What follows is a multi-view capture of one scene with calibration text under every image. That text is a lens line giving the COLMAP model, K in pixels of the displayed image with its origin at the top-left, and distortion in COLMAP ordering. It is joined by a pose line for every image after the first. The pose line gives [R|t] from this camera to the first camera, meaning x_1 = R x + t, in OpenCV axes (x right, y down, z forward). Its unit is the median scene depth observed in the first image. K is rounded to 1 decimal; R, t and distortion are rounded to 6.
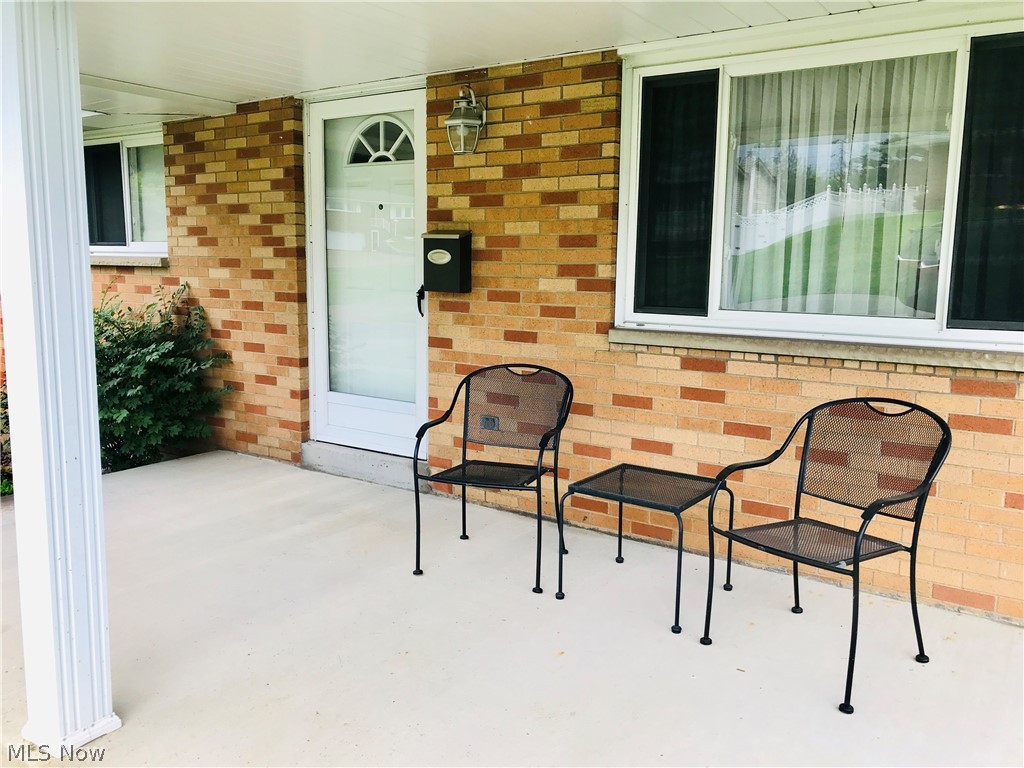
lens RADIAL K [[844.6, 0, 512.0], [0, 844.6, 384.0], [0, 0, 1]] dist [0.082654, -0.153879]
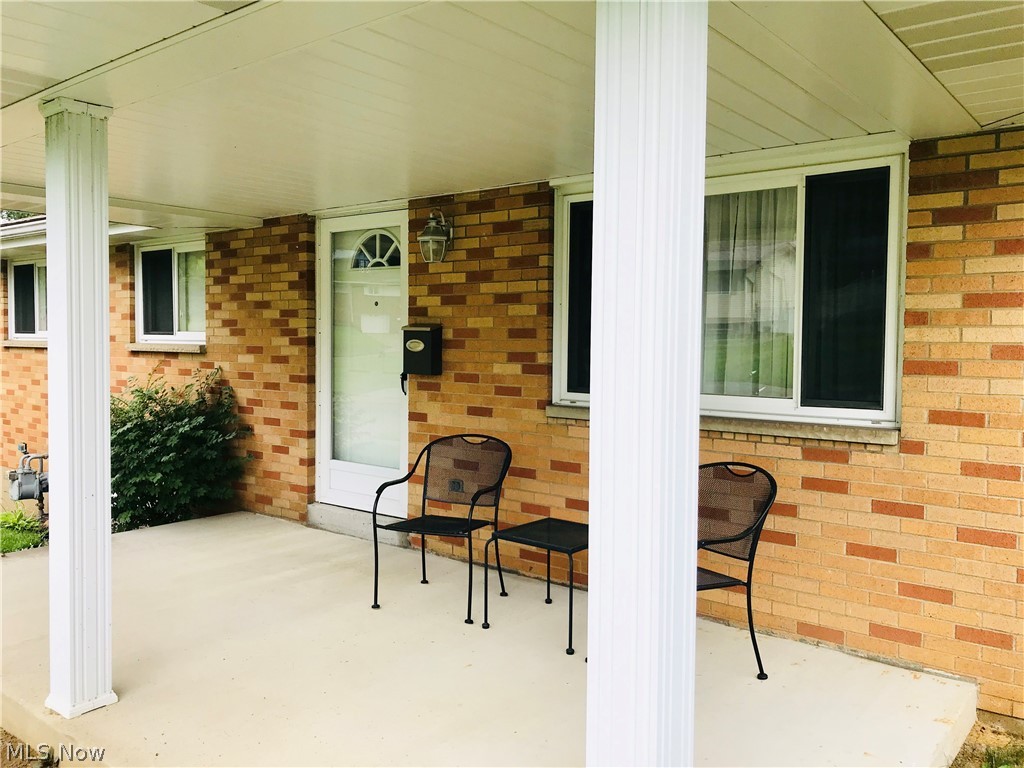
lens RADIAL K [[847.0, 0, 516.3], [0, 847.0, 382.7], [0, 0, 1]] dist [0.114991, -0.253181]
pose [[0.997593, 0.001572, -0.069327, 0.140736], [-0.008122, 0.995511, -0.094292, 0.014732], [0.068868, 0.094629, 0.993128, -0.182610]]
